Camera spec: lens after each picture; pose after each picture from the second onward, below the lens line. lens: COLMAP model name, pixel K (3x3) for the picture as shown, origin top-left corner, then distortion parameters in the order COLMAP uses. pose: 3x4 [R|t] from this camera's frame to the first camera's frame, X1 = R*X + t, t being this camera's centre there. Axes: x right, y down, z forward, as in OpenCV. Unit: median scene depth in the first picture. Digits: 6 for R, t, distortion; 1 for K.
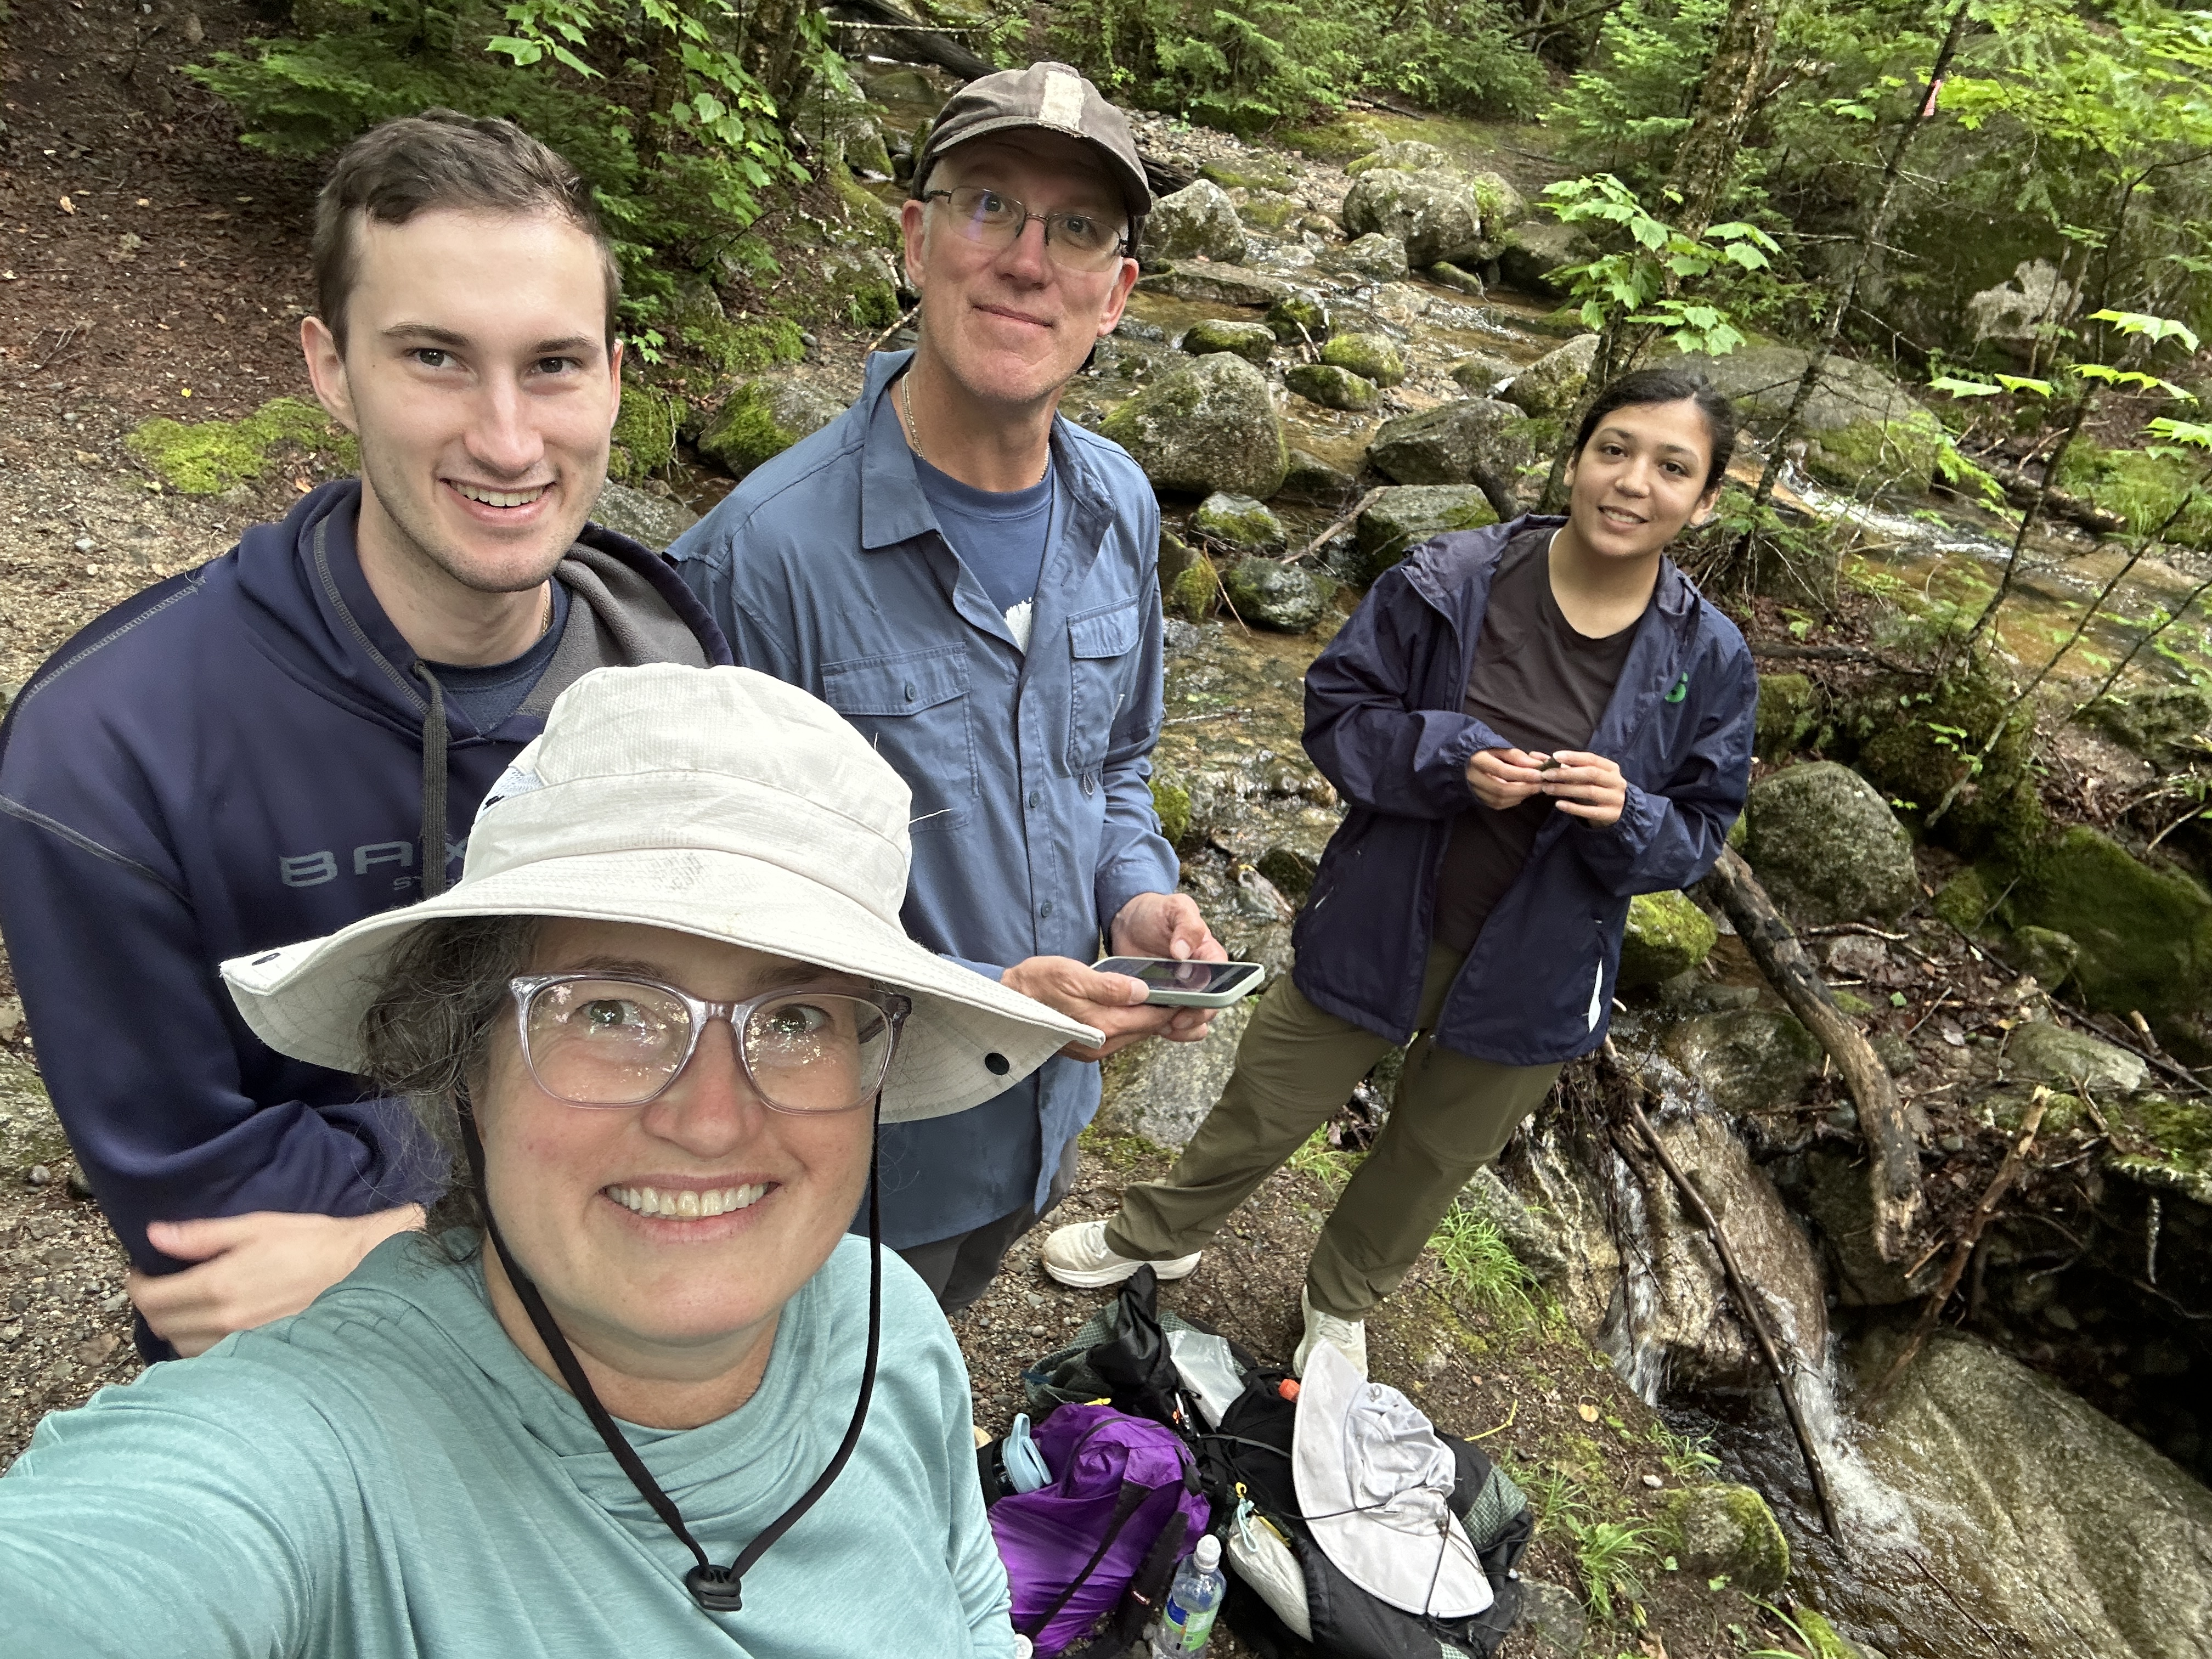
lens RADIAL K [[1477.3, 0, 1106.0], [0, 1477.3, 829.5], [0, 0, 1]] dist [-0.005573, -0.003938]
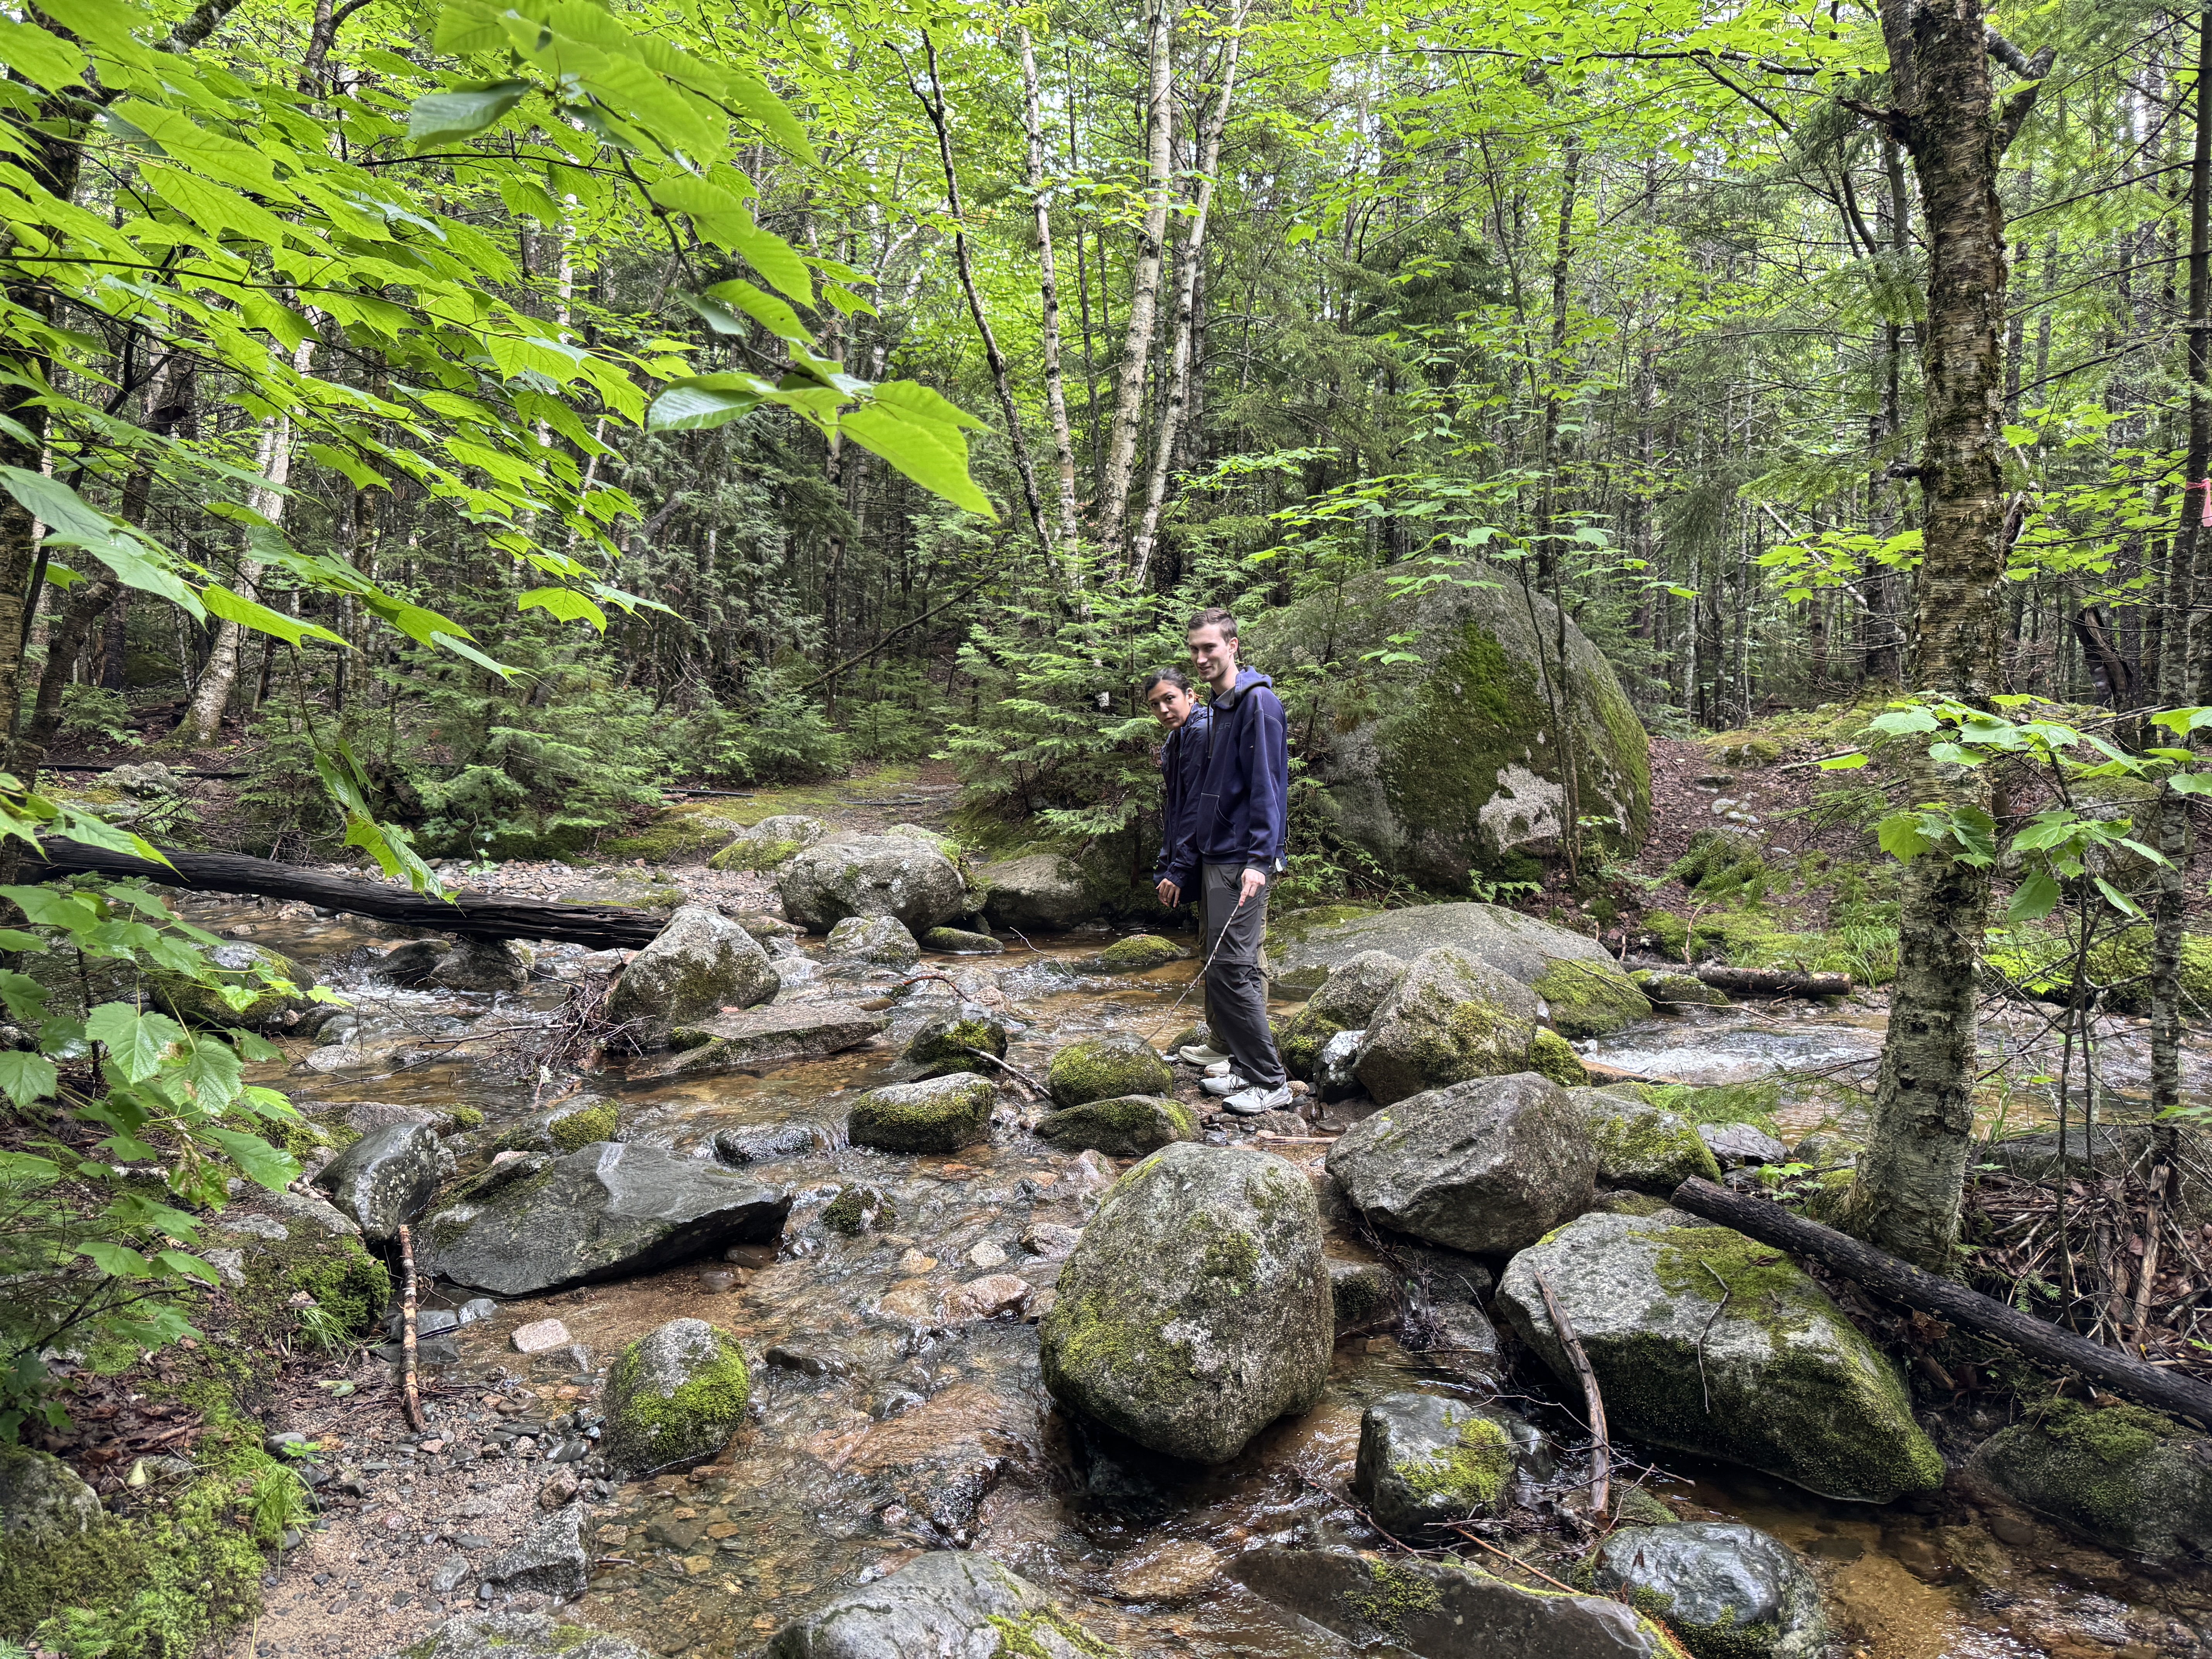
lens RADIAL K [[1524.2, 0, 1106.0], [0, 1524.2, 829.5], [0, 0, 1]] dist [0.061189, -0.000956]
pose [[0.823175, -0.225530, 0.521075, -0.120324], [0.420687, 0.858598, -0.292971, -0.149395], [-0.381321, 0.460376, 0.801654, 0.274012]]
